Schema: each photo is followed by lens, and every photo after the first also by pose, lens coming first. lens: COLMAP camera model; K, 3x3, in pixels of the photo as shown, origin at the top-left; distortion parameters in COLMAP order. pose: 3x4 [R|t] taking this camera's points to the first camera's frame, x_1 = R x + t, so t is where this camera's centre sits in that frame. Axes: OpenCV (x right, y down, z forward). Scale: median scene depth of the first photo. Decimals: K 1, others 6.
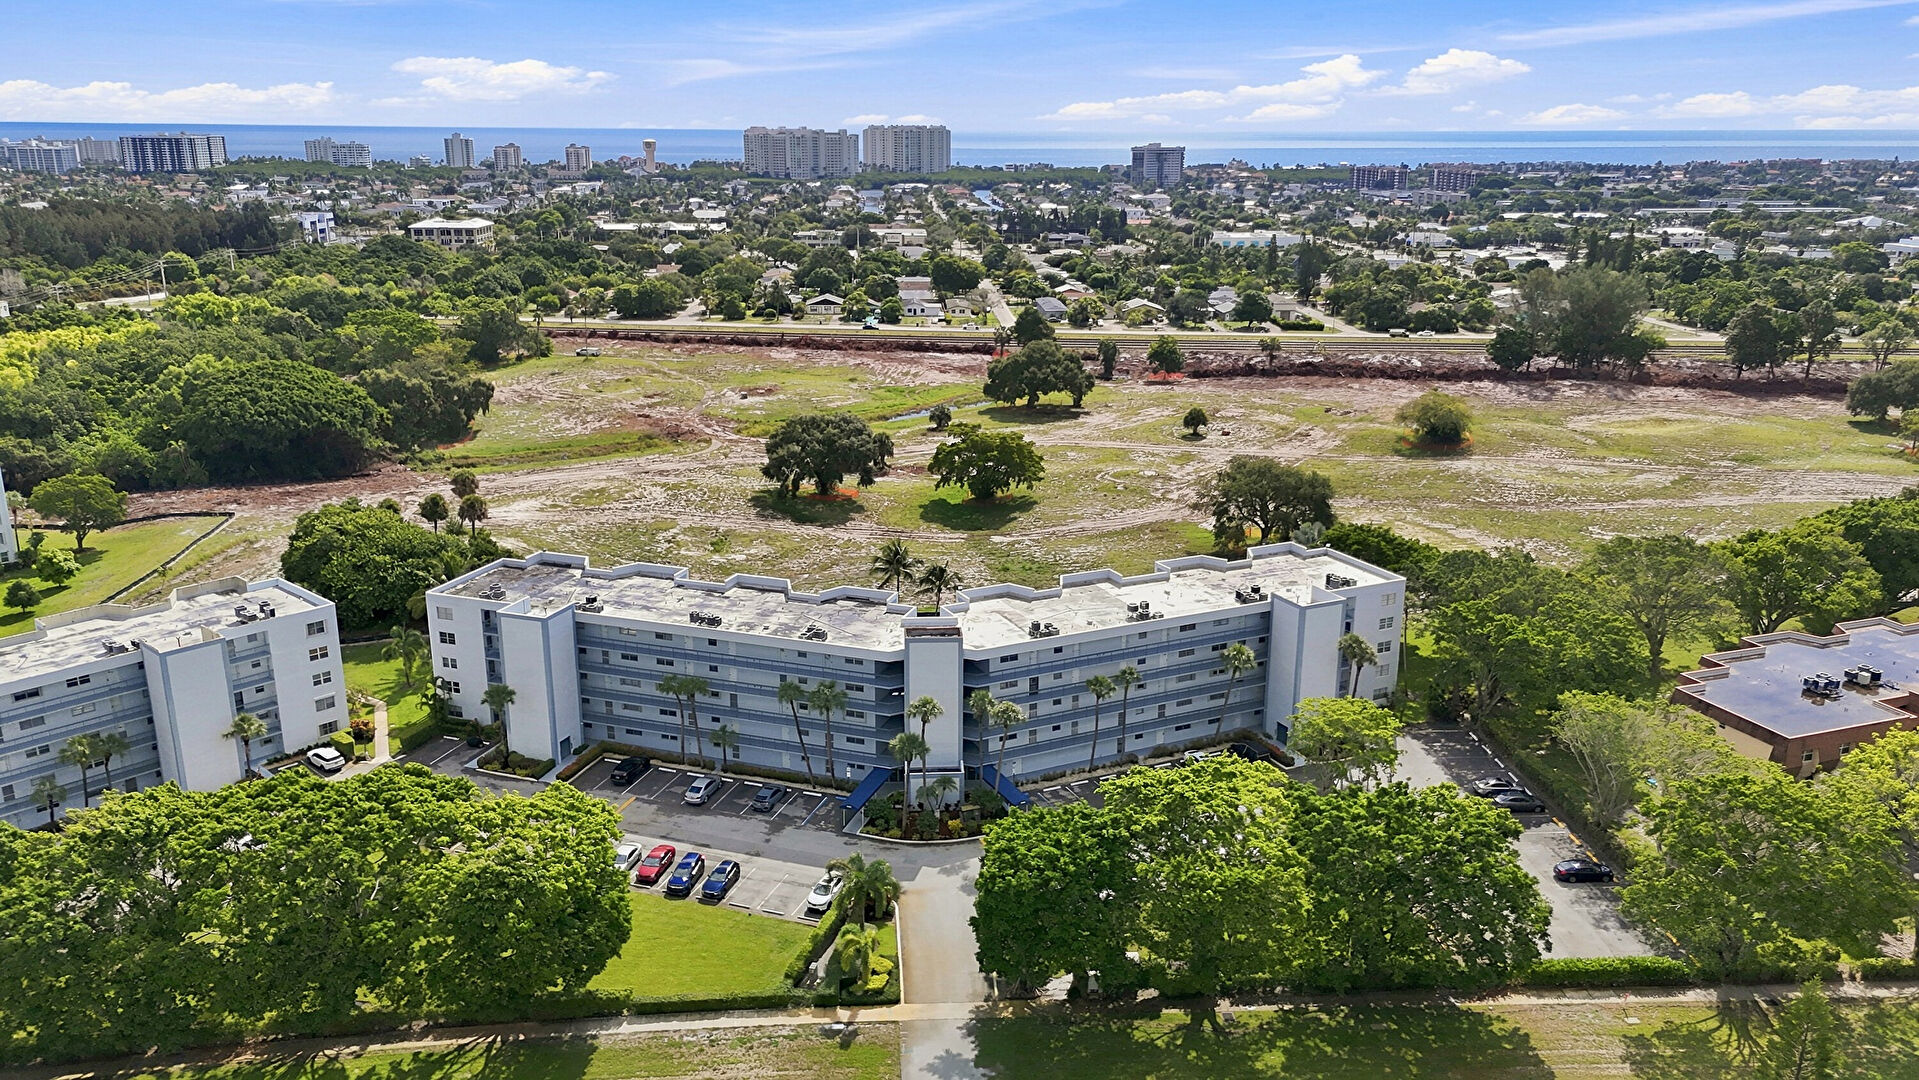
lens RADIAL K [[1398.8, 0, 956.3], [0, 1398.8, 539.9], [0, 0, 1]] dist [0.038089, -0.012127]
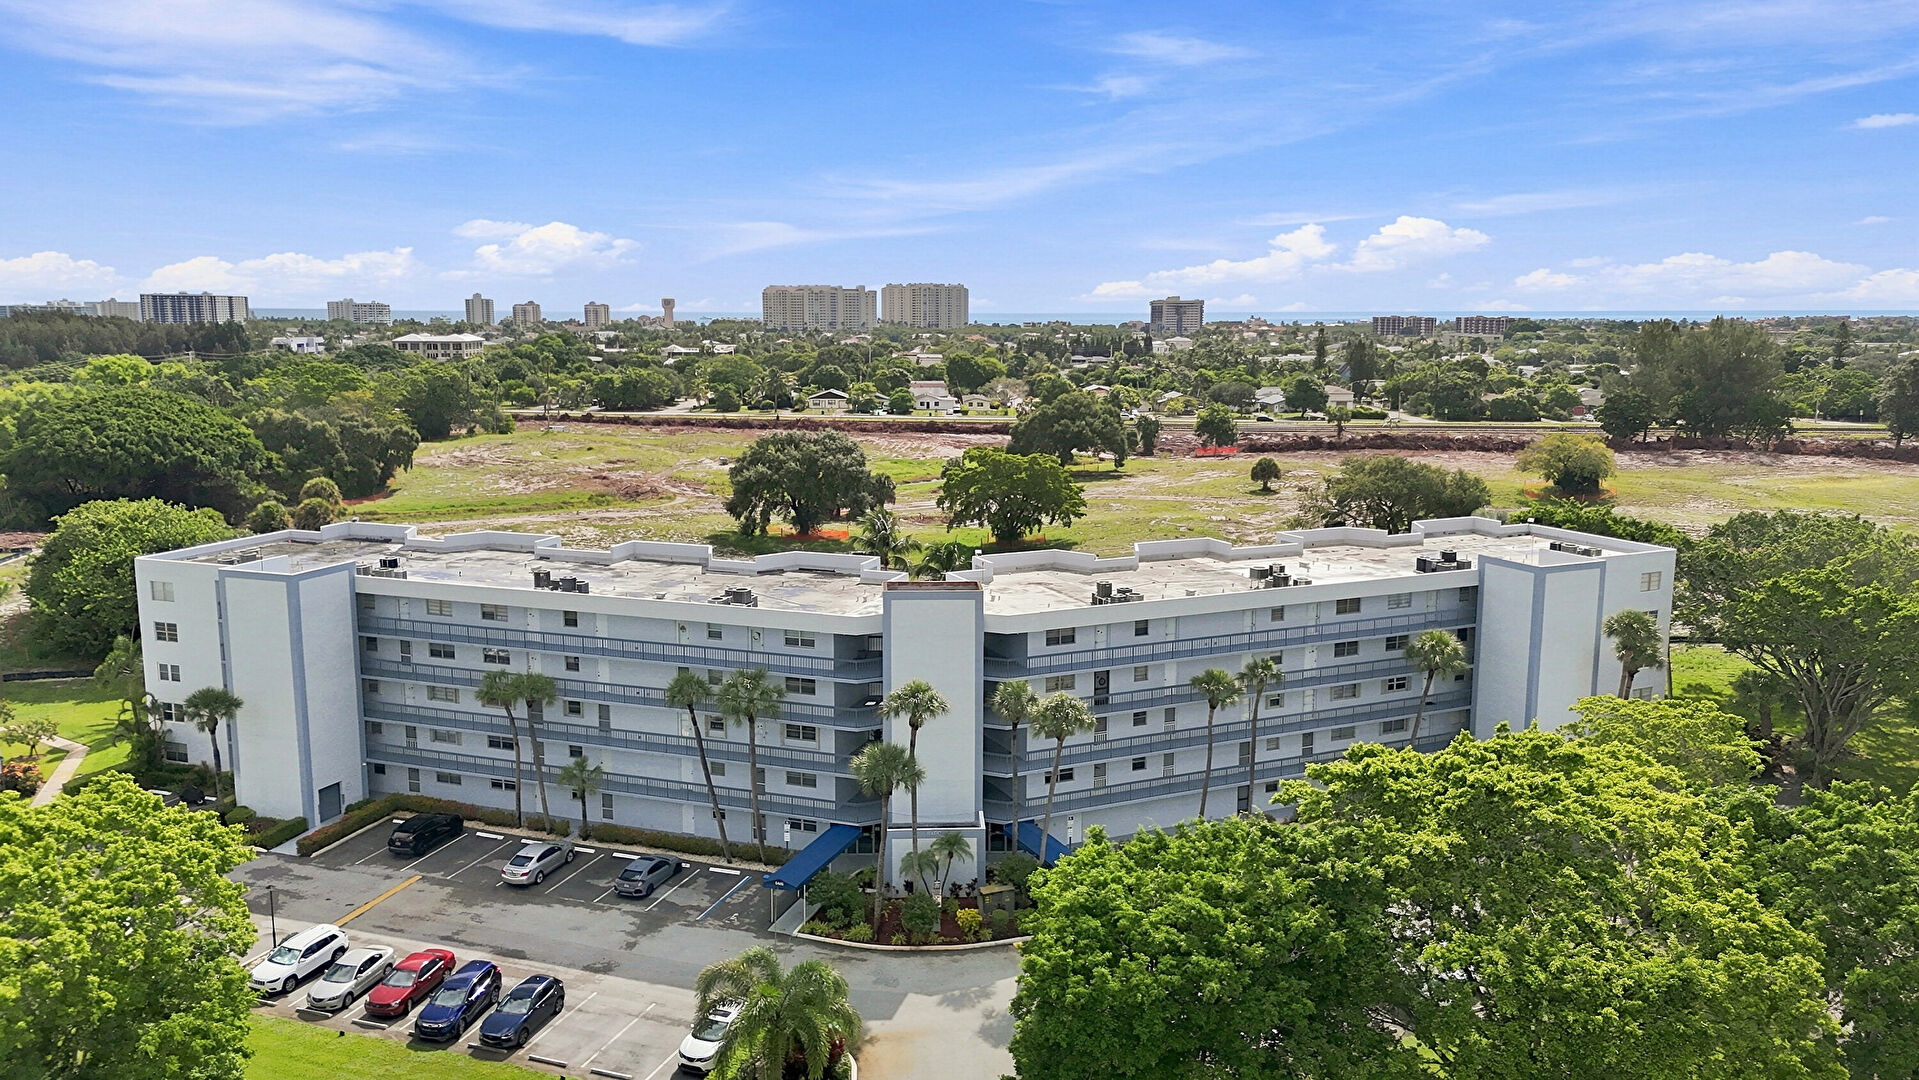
lens RADIAL K [[1398.8, 0, 957.9], [0, 1398.8, 540.5], [0, 0, 1]] dist [0.038089, -0.012127]
pose [[0.999933, 0.001262, -0.011478, 0.000631], [-0.002652, 0.992543, -0.121867, 0.088466], [0.011239, 0.121890, 0.992480, 0.309021]]
